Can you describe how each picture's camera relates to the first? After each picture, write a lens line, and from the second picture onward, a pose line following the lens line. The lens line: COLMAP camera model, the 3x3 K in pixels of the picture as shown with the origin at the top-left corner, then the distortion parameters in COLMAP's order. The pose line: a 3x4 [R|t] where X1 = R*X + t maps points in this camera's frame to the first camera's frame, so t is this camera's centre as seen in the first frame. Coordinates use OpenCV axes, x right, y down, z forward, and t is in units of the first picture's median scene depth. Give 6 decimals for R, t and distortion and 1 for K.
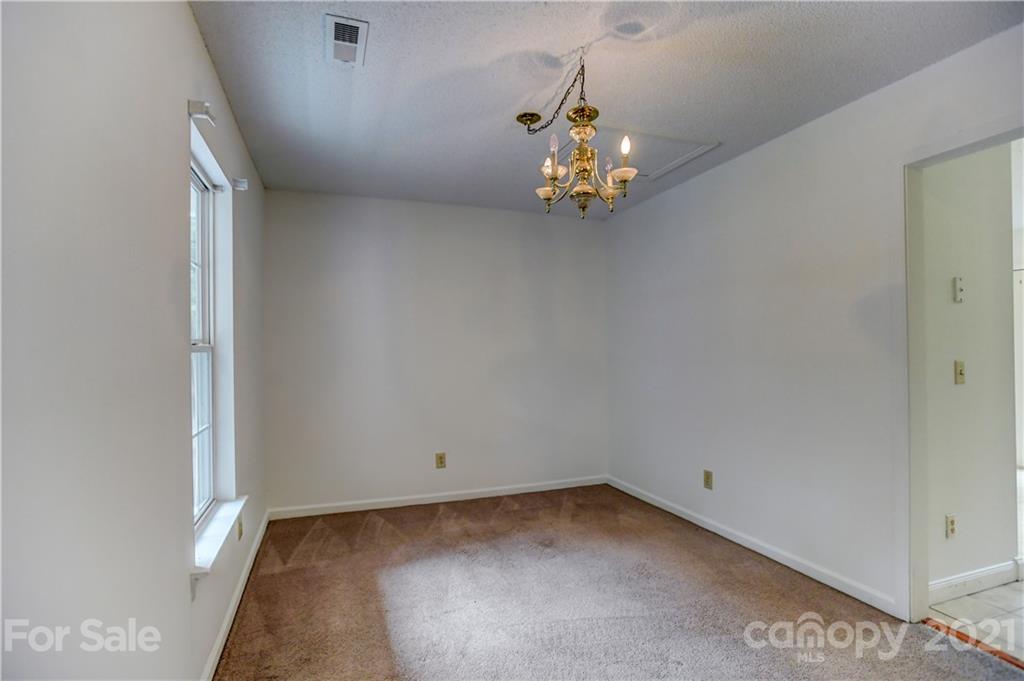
lens RADIAL K [[508.0, 0, 514.0], [0, 508.0, 343.4], [0, 0, 1]] dist [-0.031266, 0.006785]
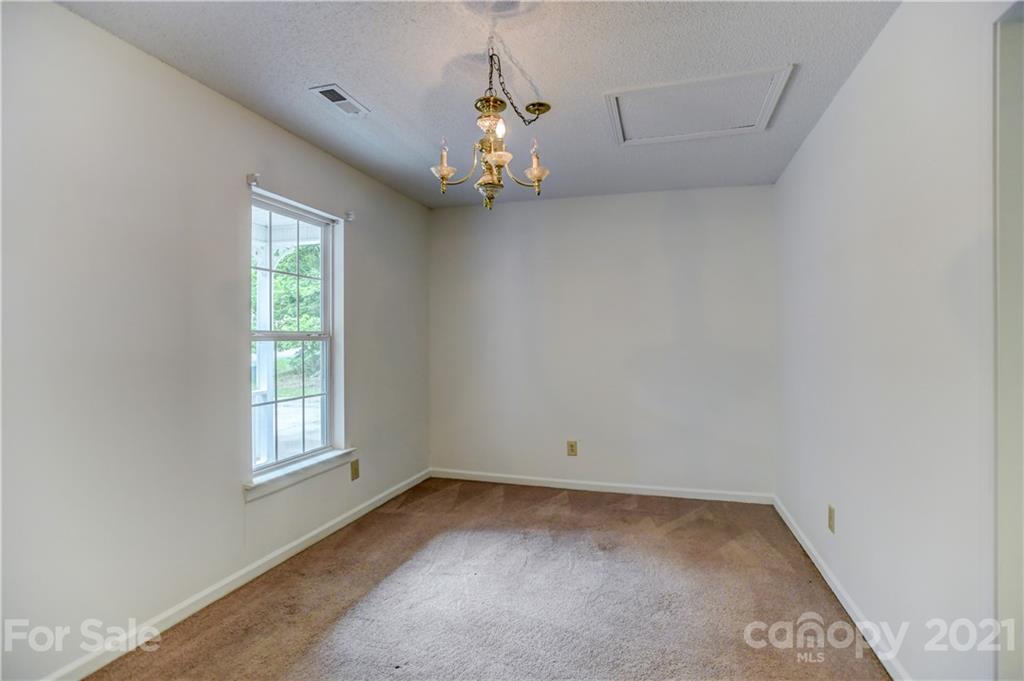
lens RADIAL K [[508.0, 0, 508.1], [0, 508.0, 336.1], [0, 0, 1]] dist [-0.031266, 0.006785]
pose [[0.791569, 0.001496, -0.611078, 0.478232], [0.002157, 0.999984, 0.005242, -0.001502], [0.611076, -0.005468, 0.791553, 0.142311]]
